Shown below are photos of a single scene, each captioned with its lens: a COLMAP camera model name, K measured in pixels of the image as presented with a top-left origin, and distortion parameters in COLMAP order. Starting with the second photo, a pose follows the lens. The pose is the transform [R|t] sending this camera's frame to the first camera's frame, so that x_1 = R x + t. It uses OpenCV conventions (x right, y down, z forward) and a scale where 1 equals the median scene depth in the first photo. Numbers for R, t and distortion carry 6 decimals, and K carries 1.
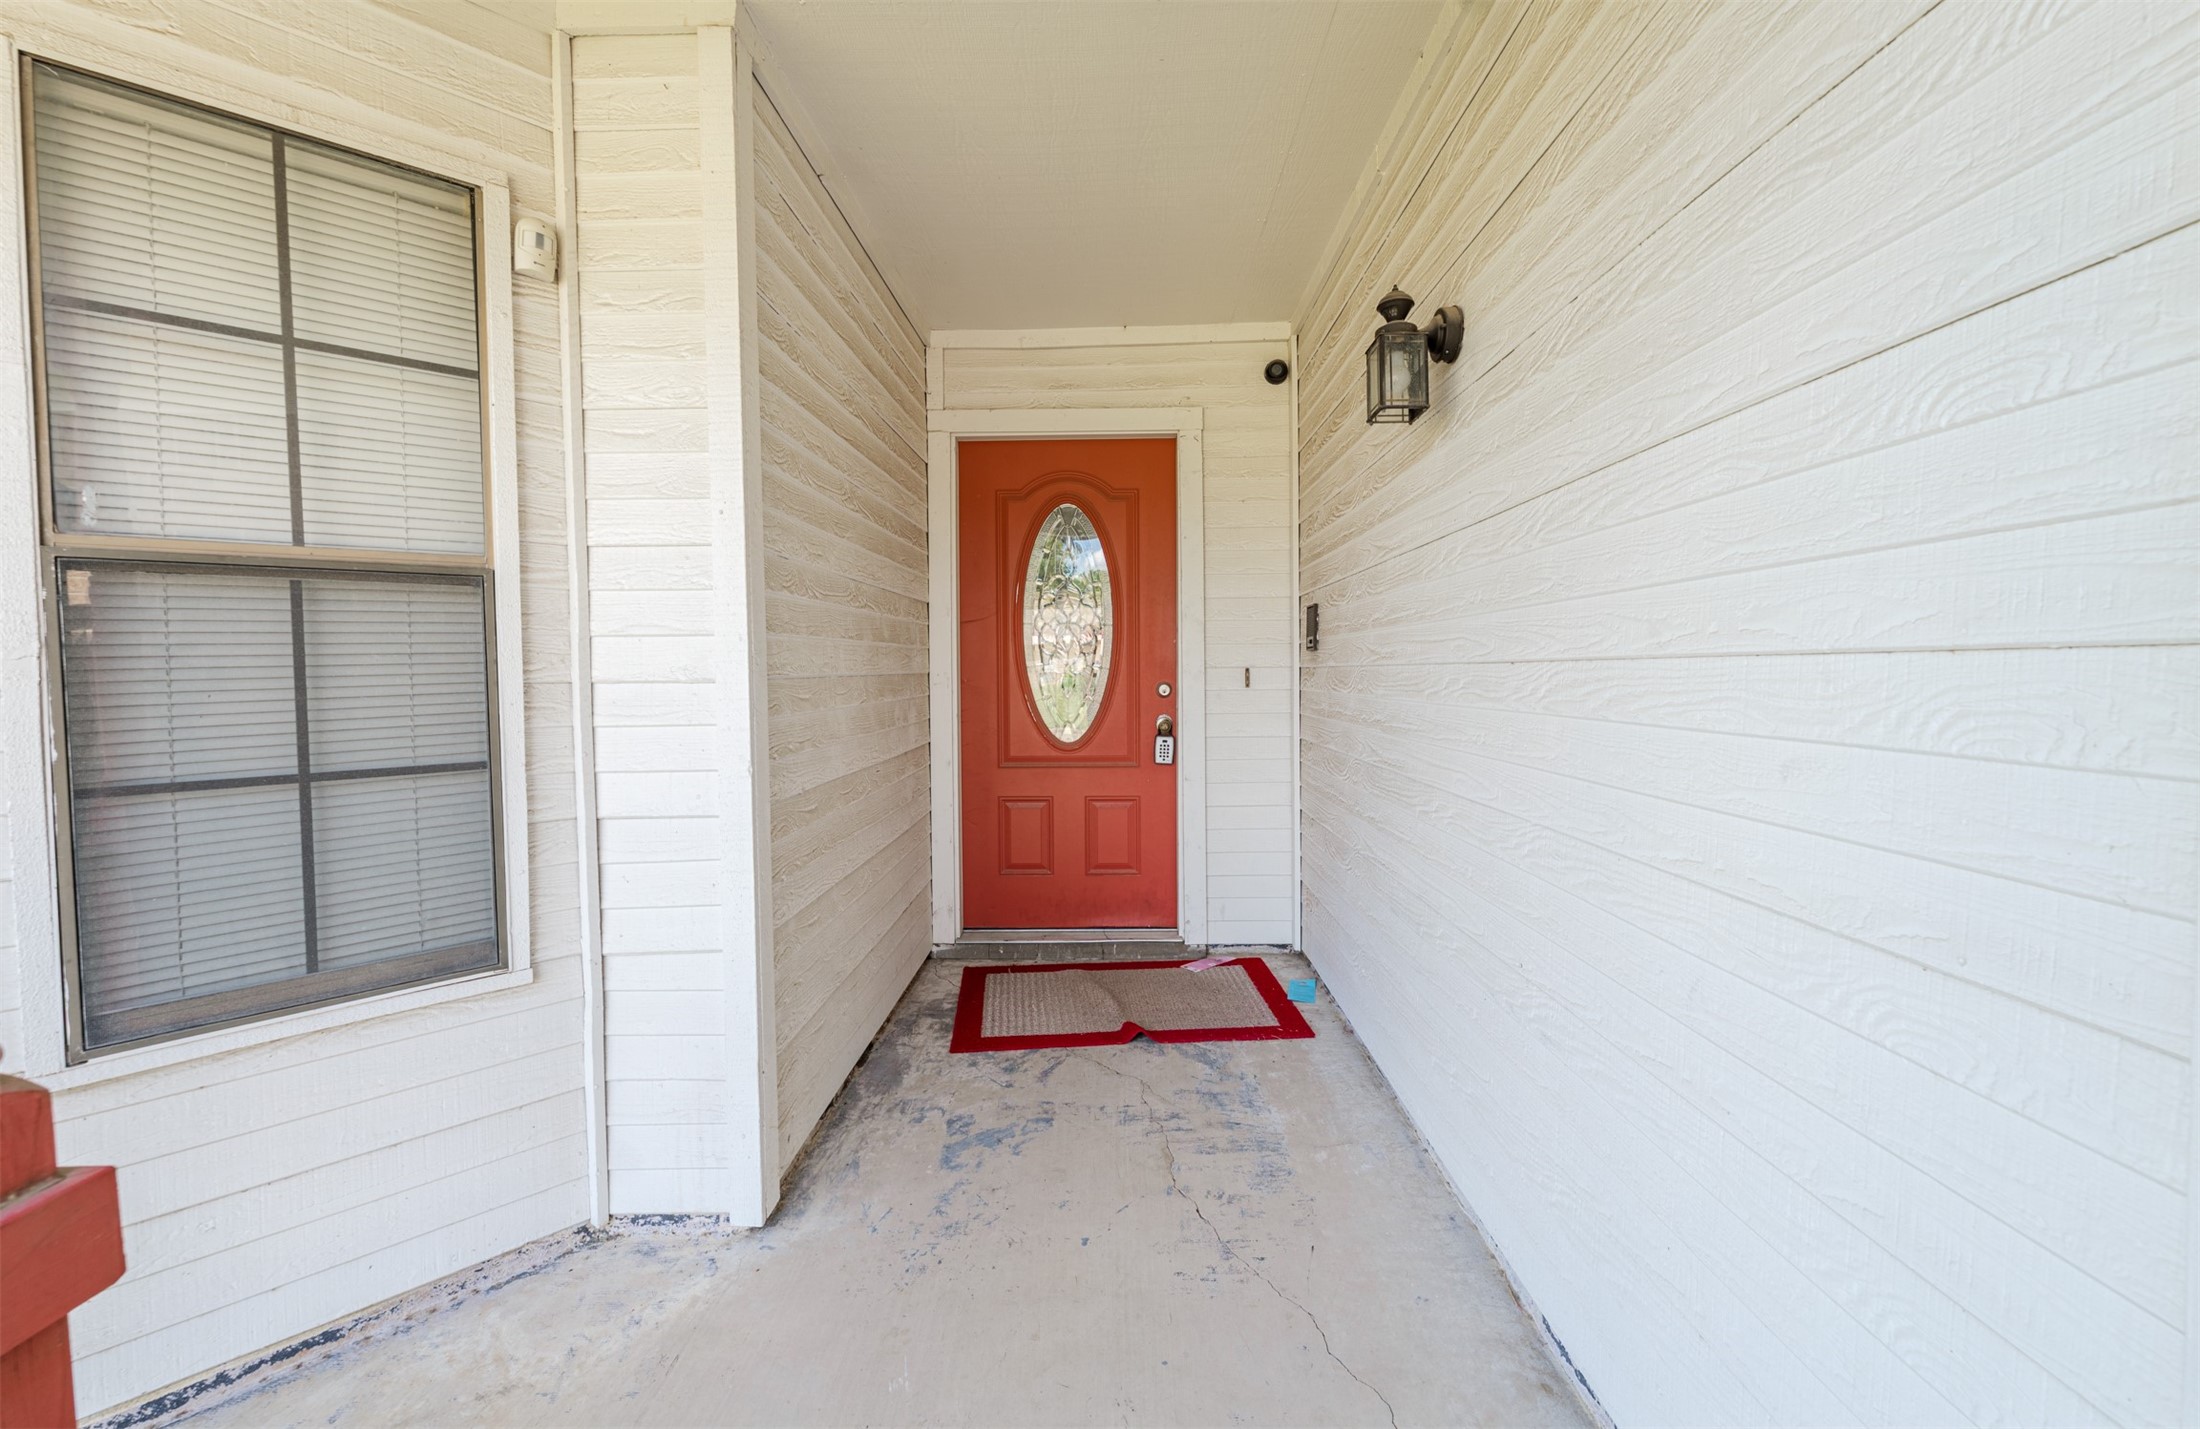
lens RADIAL K [[924.3, 0, 1100.0], [0, 924.3, 714.5], [0, 0, 1]] dist [0.000111, -0.000016]
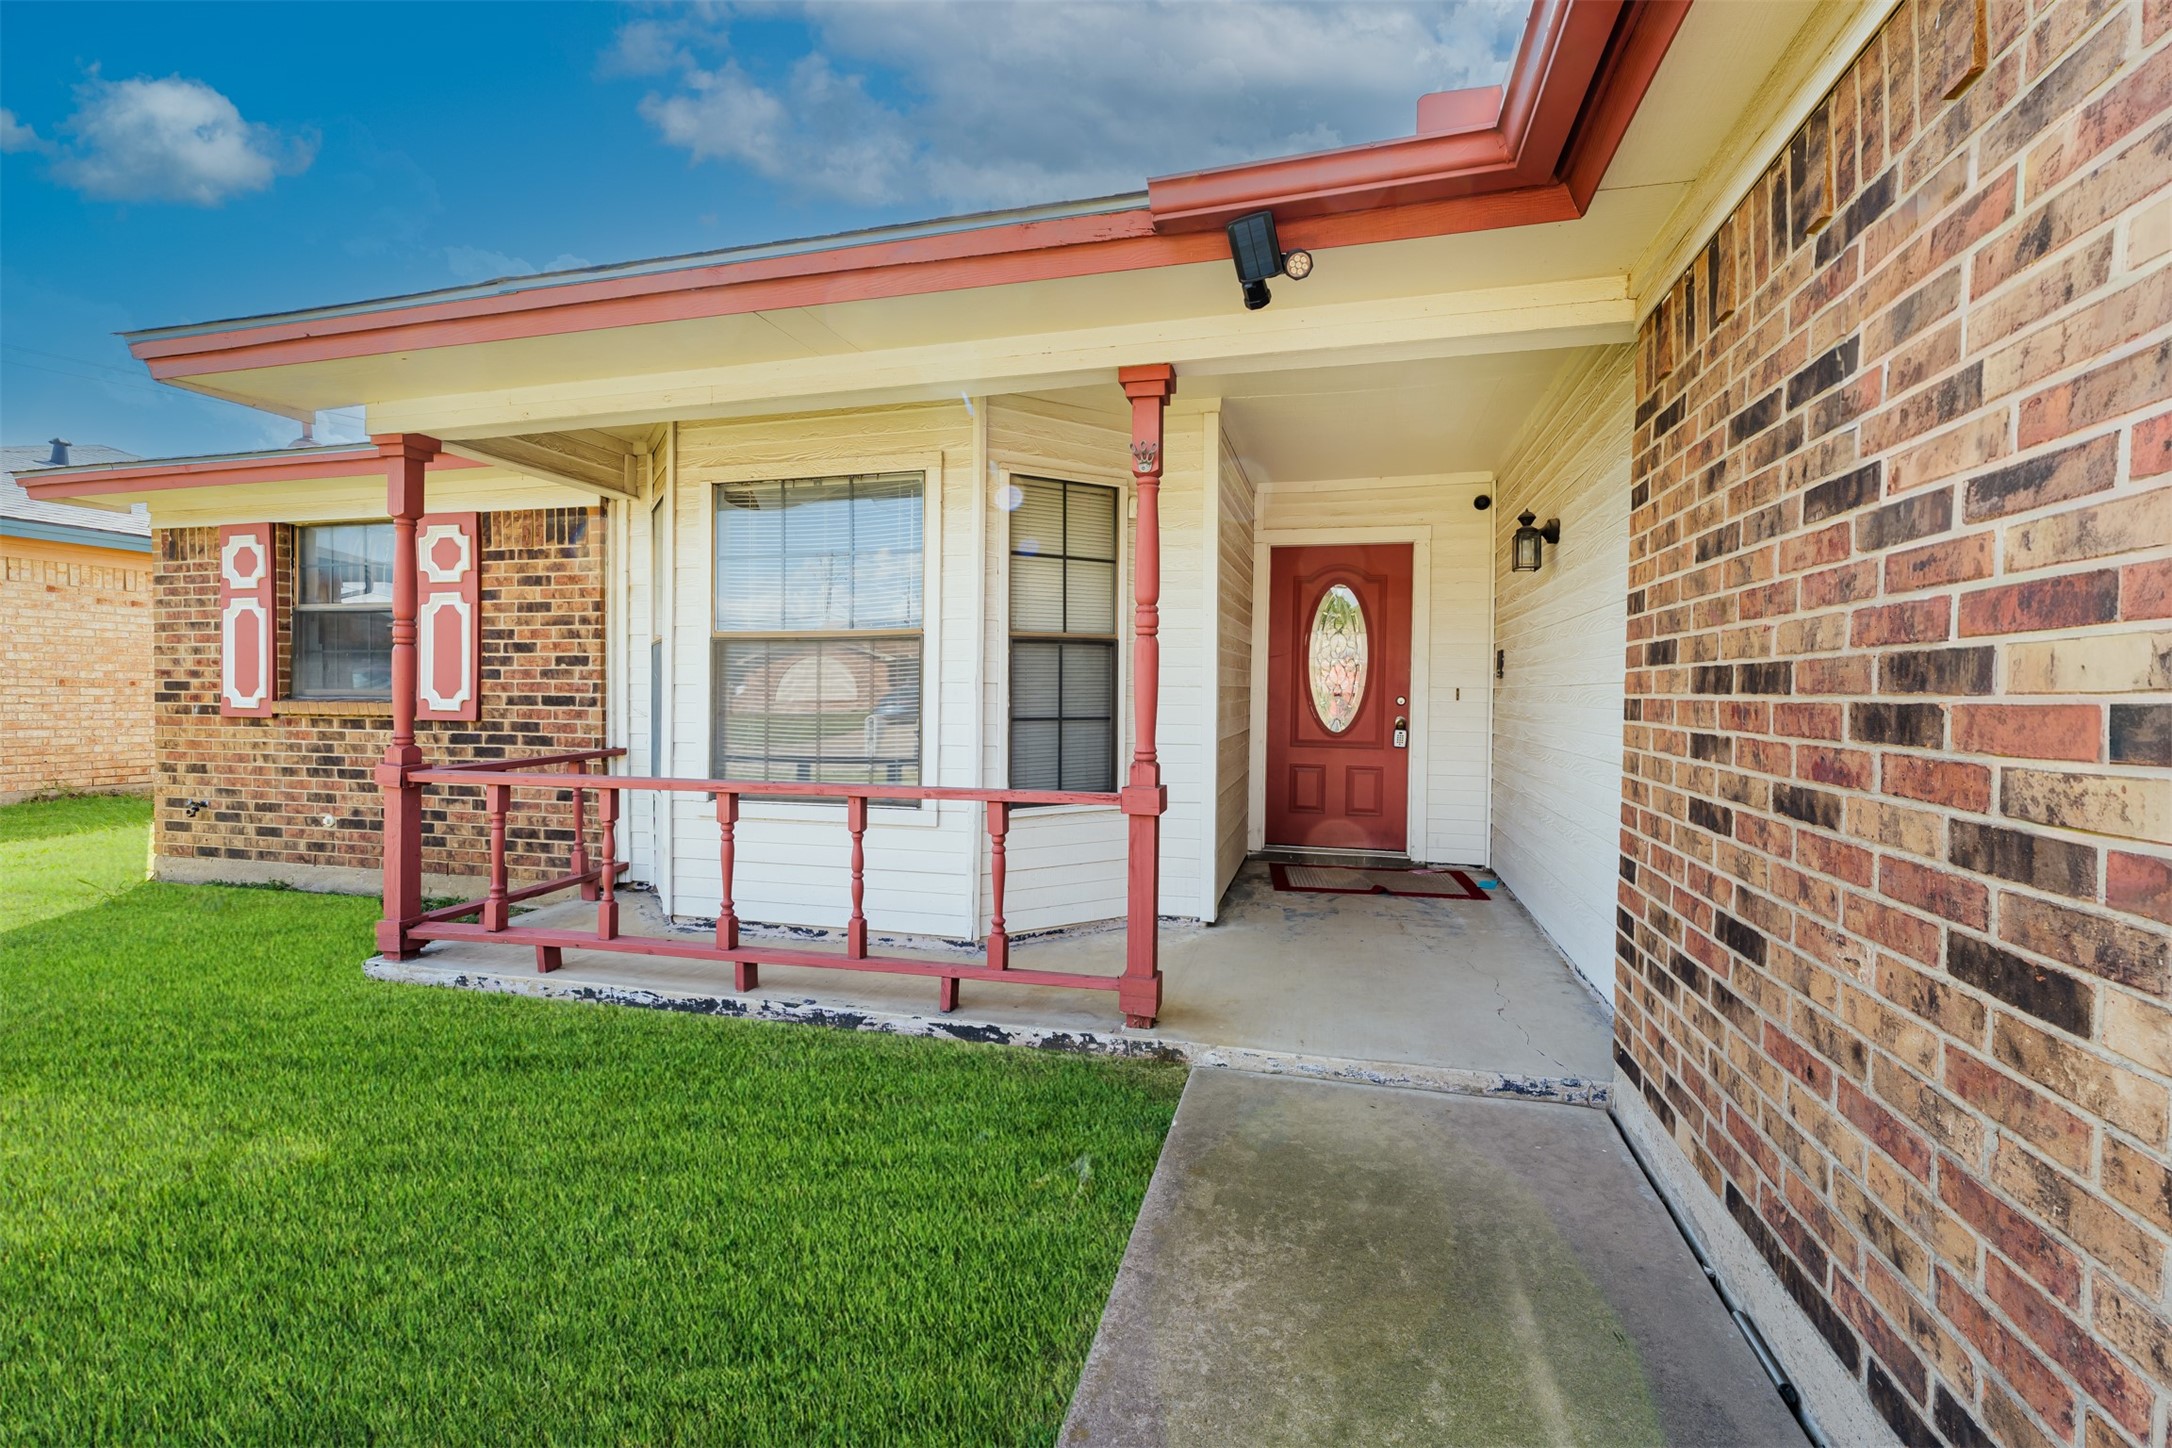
lens RADIAL K [[867.3, 0, 1077.3], [0, 867.3, 701.5], [0, 0, 1]] dist [0.017802, 0.000002]
pose [[0.961317, 0.026585, -0.274159, -0.058475], [-0.036011, 0.998919, -0.029404, 0.040021], [0.273081, 0.038140, 0.961235, -0.618799]]
